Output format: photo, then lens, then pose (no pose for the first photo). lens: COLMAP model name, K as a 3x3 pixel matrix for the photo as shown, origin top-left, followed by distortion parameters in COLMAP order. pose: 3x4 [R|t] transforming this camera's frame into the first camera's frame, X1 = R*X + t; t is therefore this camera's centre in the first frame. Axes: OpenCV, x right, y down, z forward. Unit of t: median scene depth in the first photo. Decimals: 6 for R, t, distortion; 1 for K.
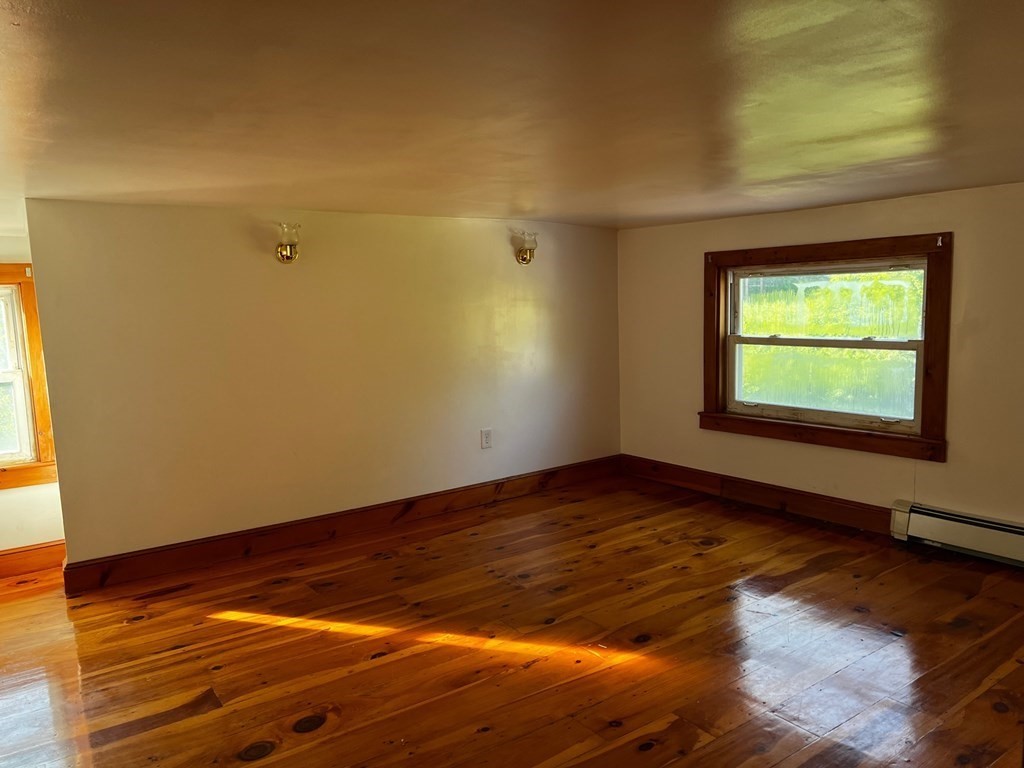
lens RADIAL K [[771.7, 0, 511.8], [0, 771.7, 384.4], [0, 0, 1]] dist [0.042469, -0.045934]
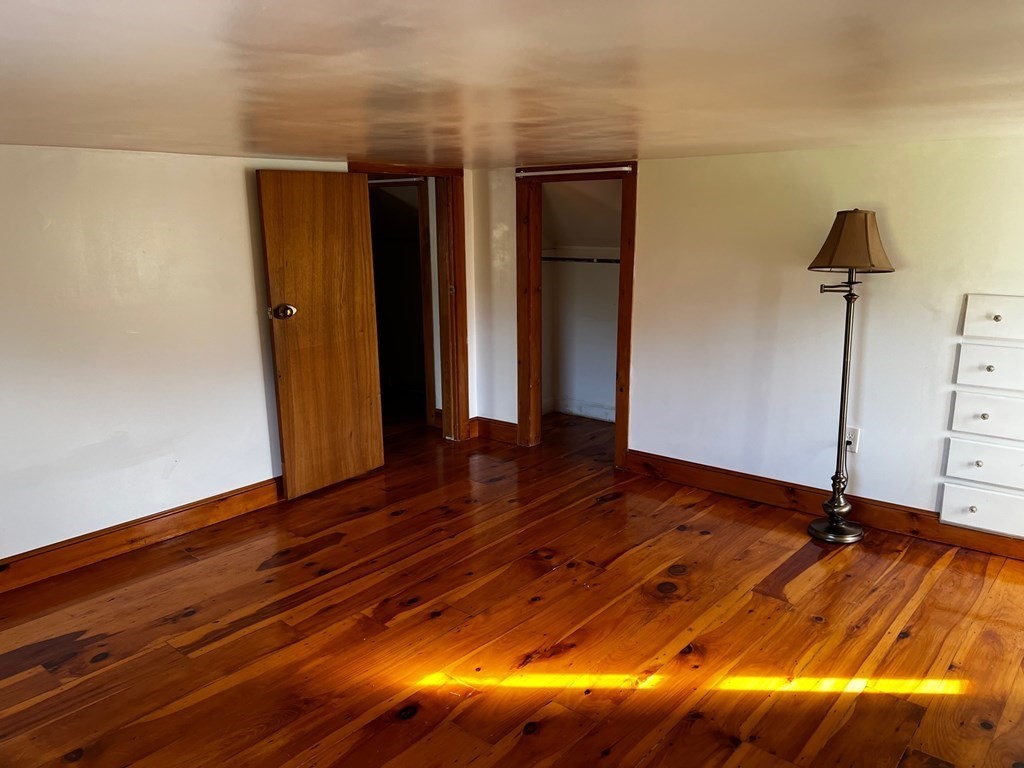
lens RADIAL K [[771.7, 0, 510.7], [0, 771.7, 385.5], [0, 0, 1]] dist [0.042469, -0.045934]
pose [[-0.966622, 0.095682, -0.237669, 0.224066], [0.011274, 0.942634, 0.333637, -0.265970], [0.255958, 0.319821, -0.912250, 1.654630]]
